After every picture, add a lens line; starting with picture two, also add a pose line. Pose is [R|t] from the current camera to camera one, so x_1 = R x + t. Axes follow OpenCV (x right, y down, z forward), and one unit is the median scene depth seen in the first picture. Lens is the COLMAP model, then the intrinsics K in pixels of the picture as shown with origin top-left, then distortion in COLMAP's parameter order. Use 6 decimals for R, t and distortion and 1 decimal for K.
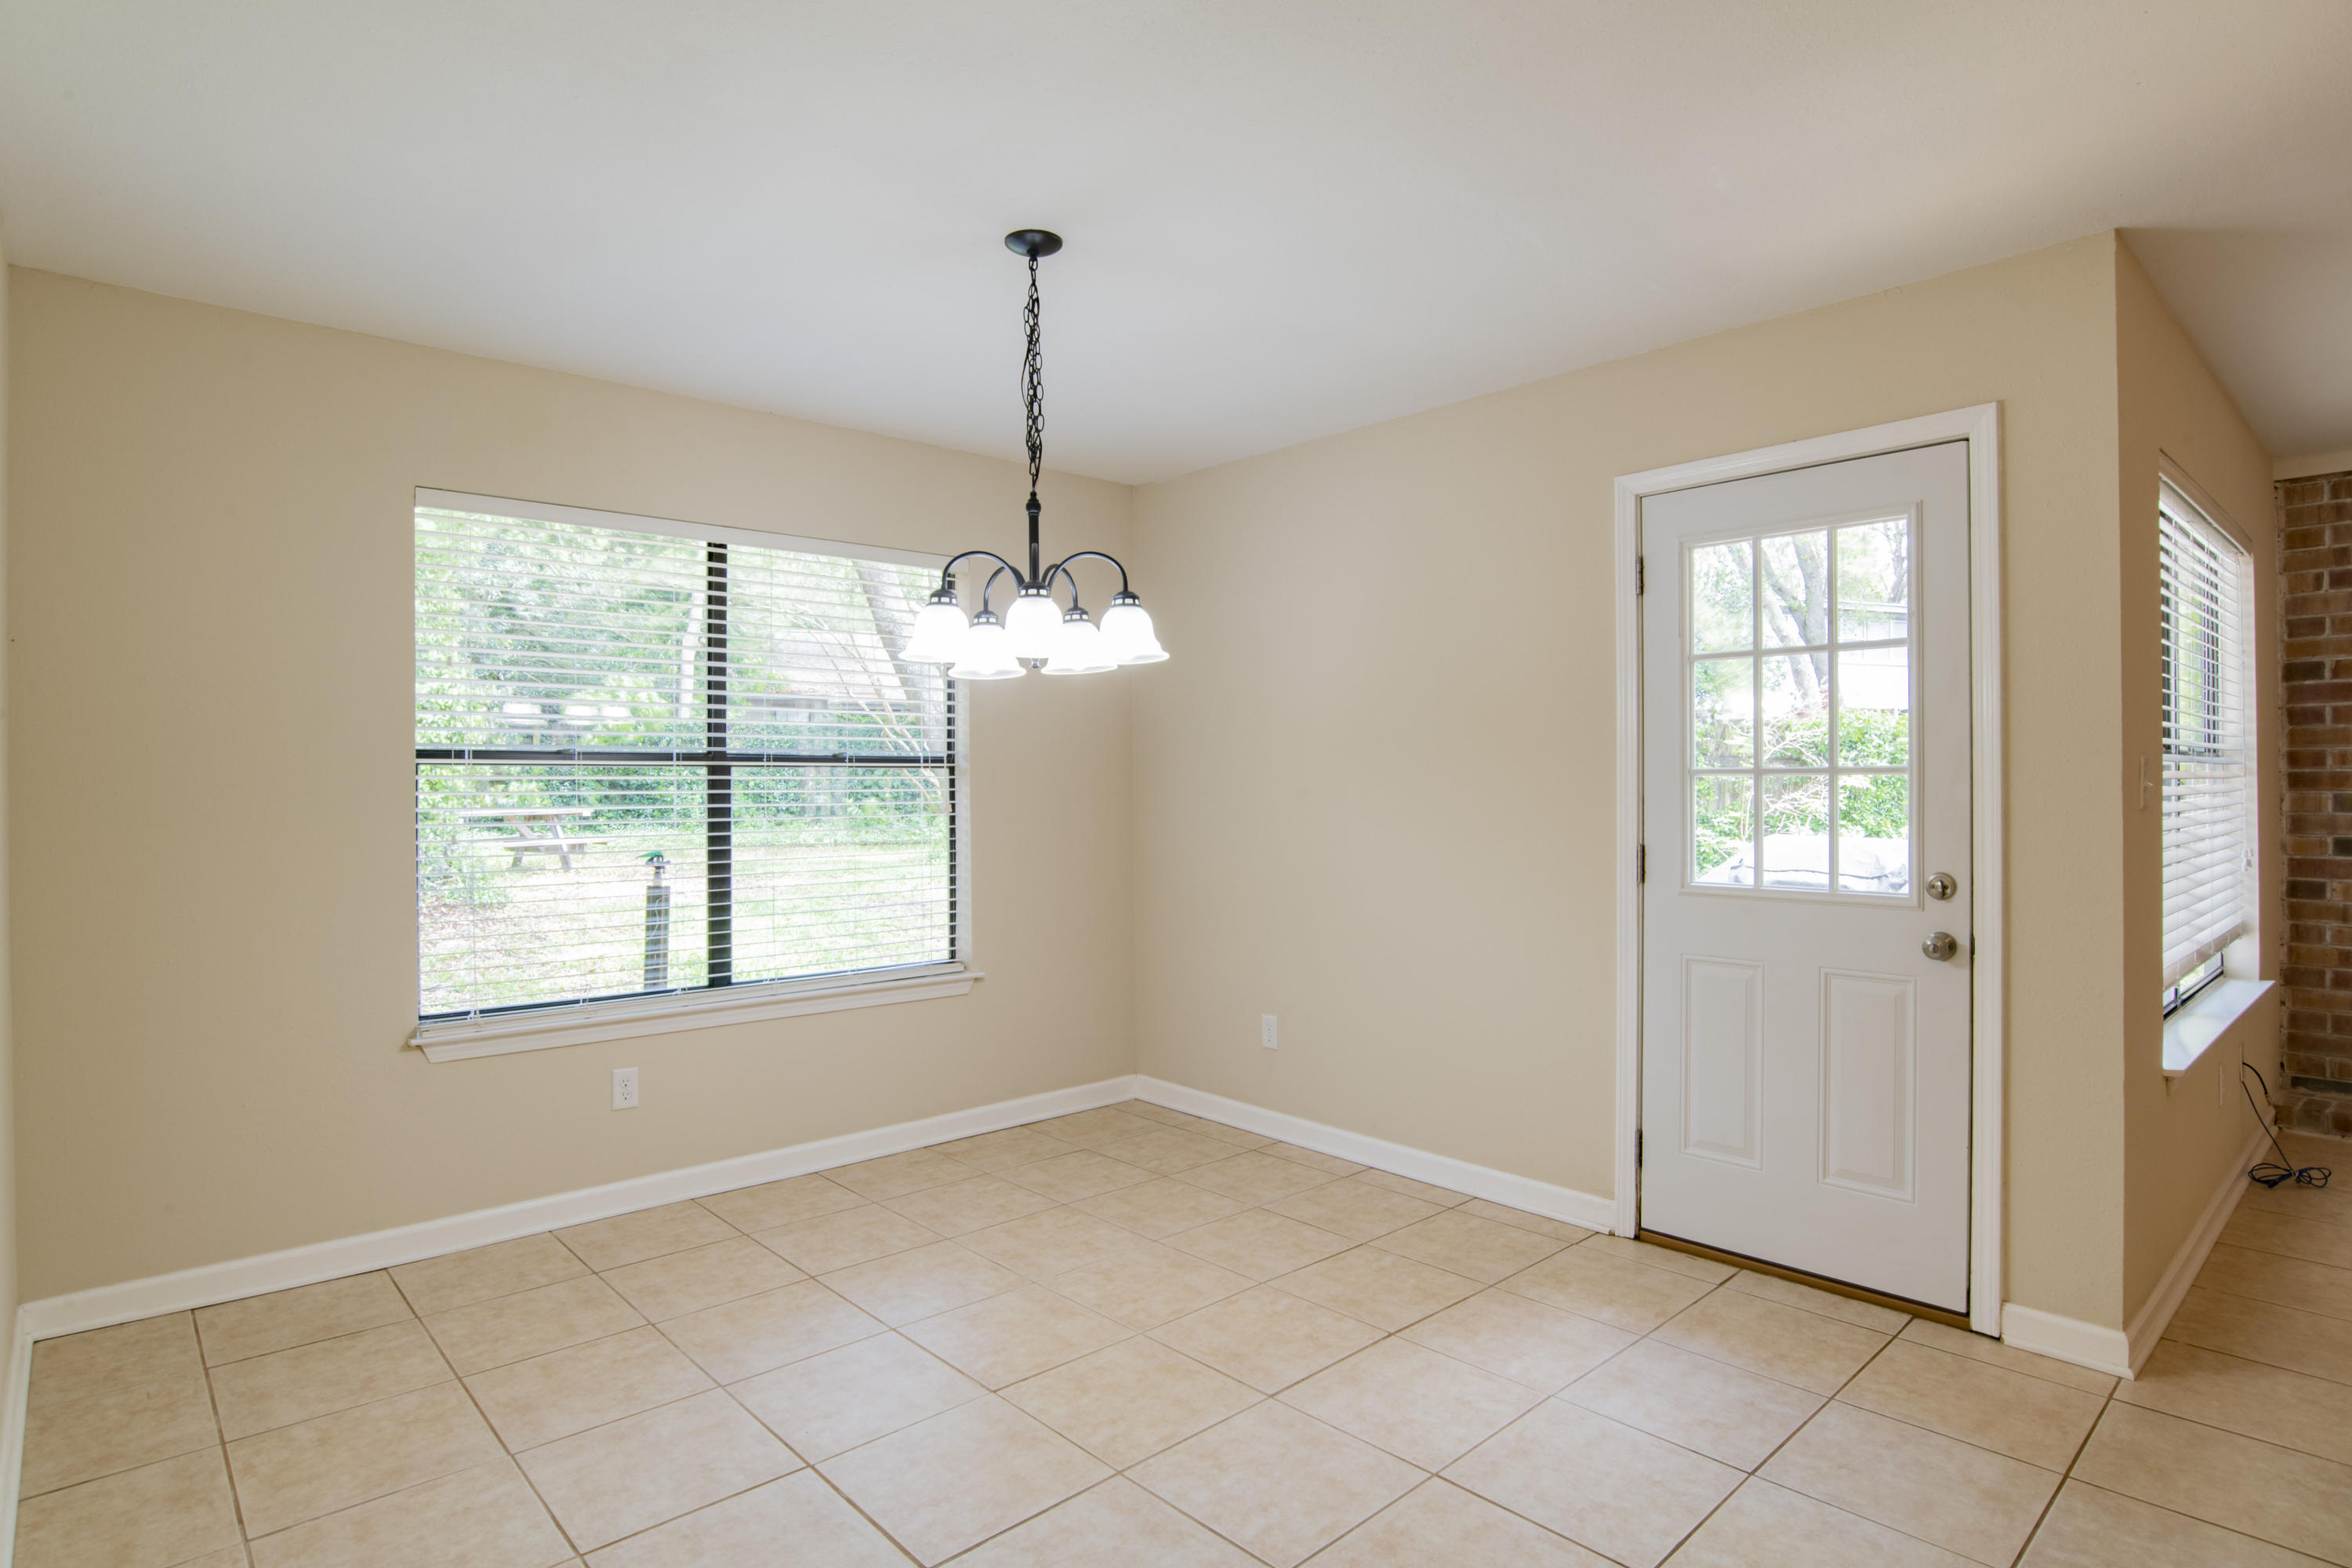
lens RADIAL K [[1239.9, 0, 1182.9], [0, 1239.9, 787.0], [0, 0, 1]] dist [-0.073539, 0.030023]
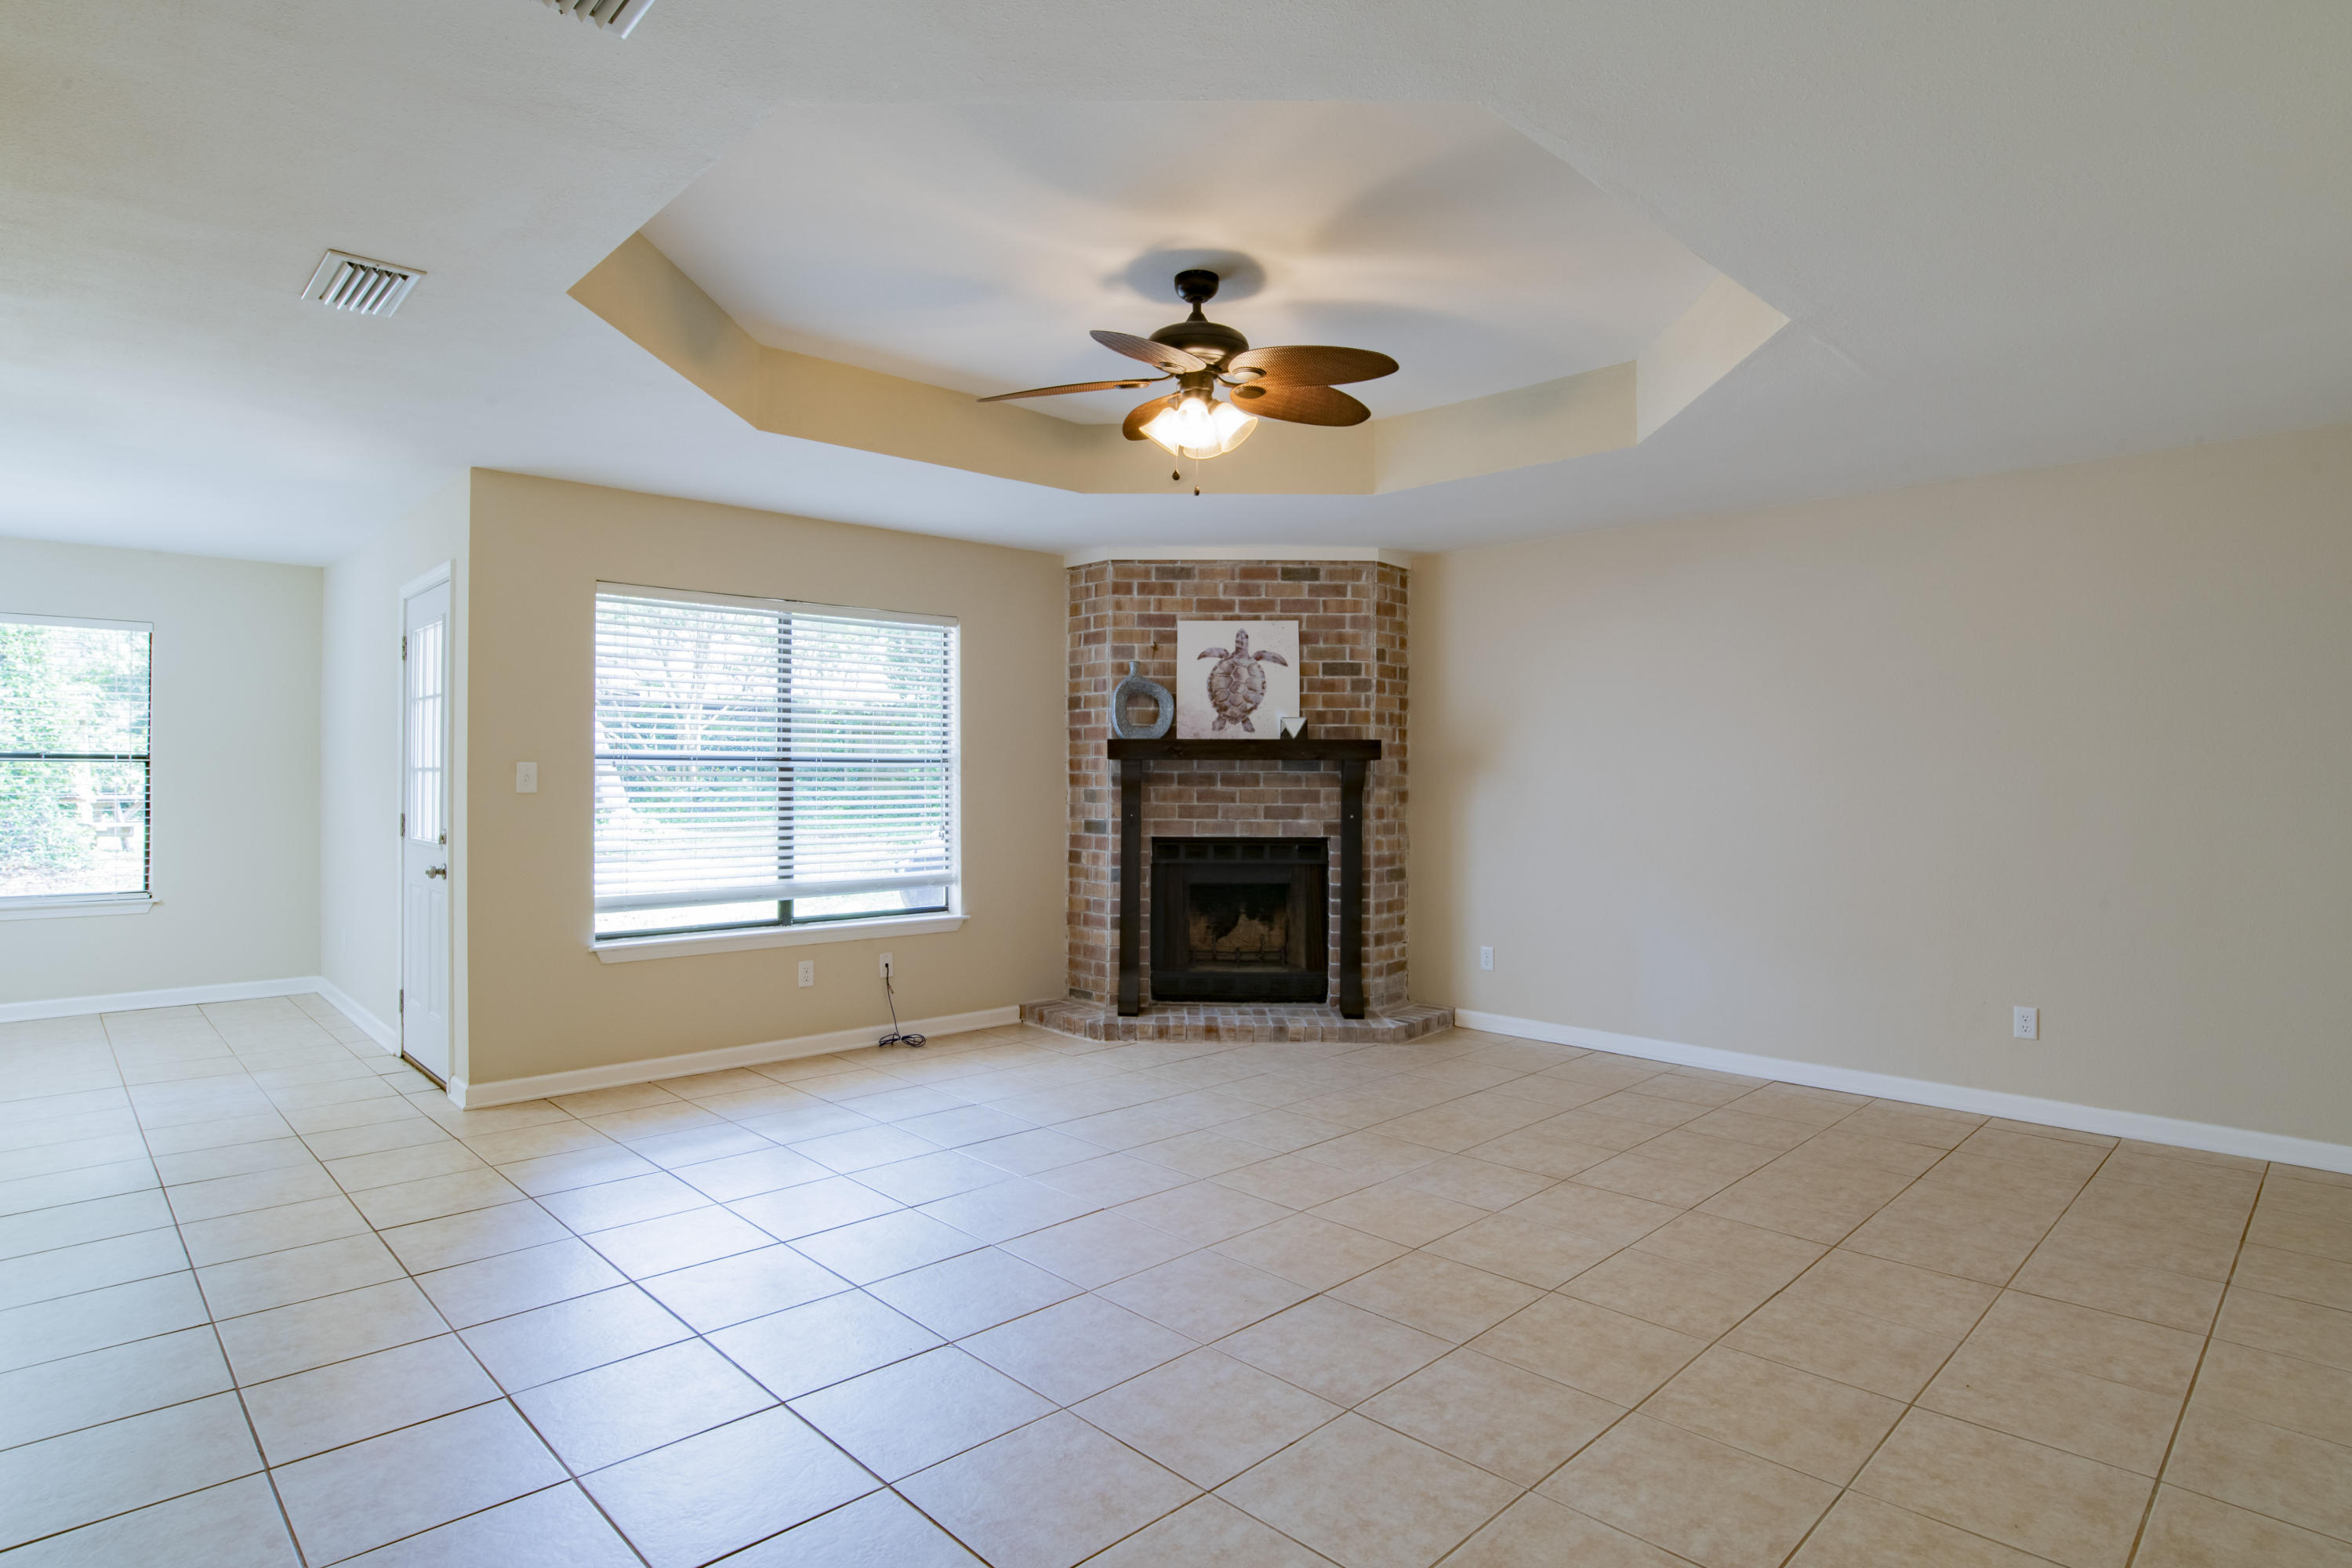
lens RADIAL K [[1230.4, 0, 1192.5], [0, 1230.4, 769.8], [0, 0, 1]] dist [-0.072065, 0.028270]
pose [[0.999640, 0.008583, 0.025416, 1.277546], [-0.008299, 0.999902, -0.011269, -0.000708], [-0.025510, 0.011054, 0.999613, -0.577450]]
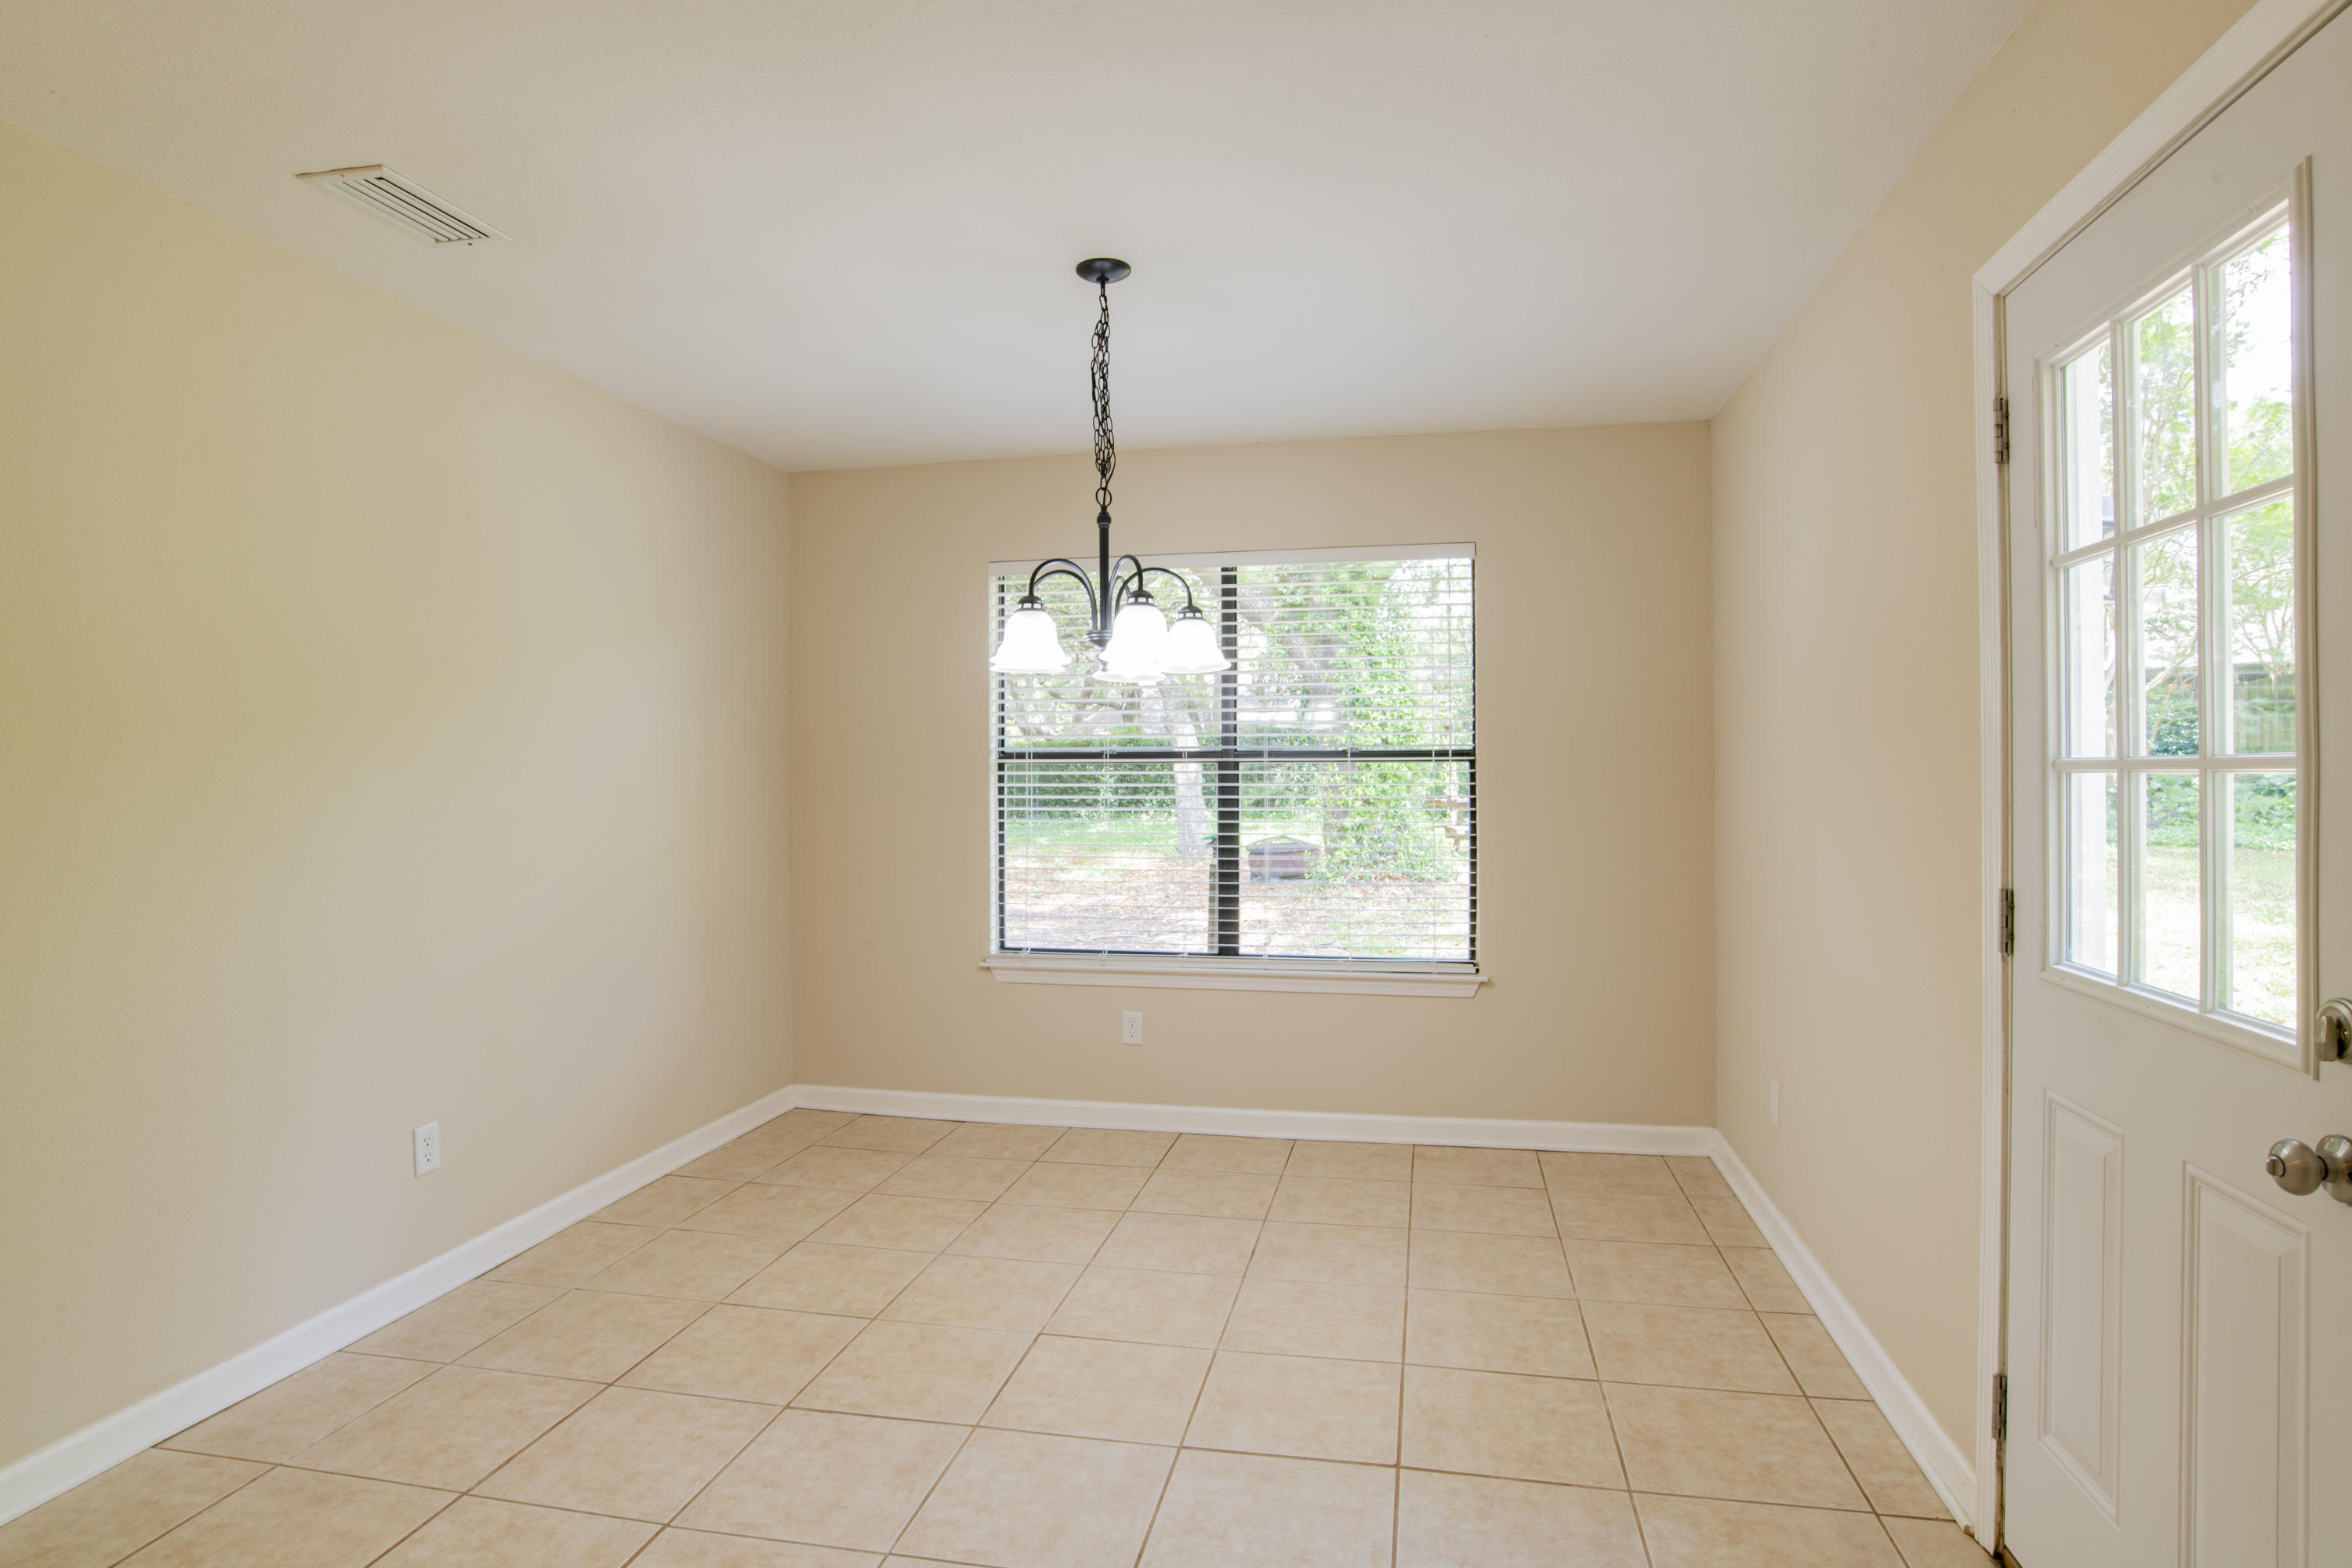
lens RADIAL K [[1230.4, 0, 1192.5], [0, 1230.4, 769.8], [0, 0, 1]] dist [-0.072065, 0.028270]
pose [[0.581778, -0.002427, -0.813344, 0.561960], [-0.000805, 0.999993, -0.003559, -0.006177], [0.813347, 0.002725, 0.581772, 0.325759]]
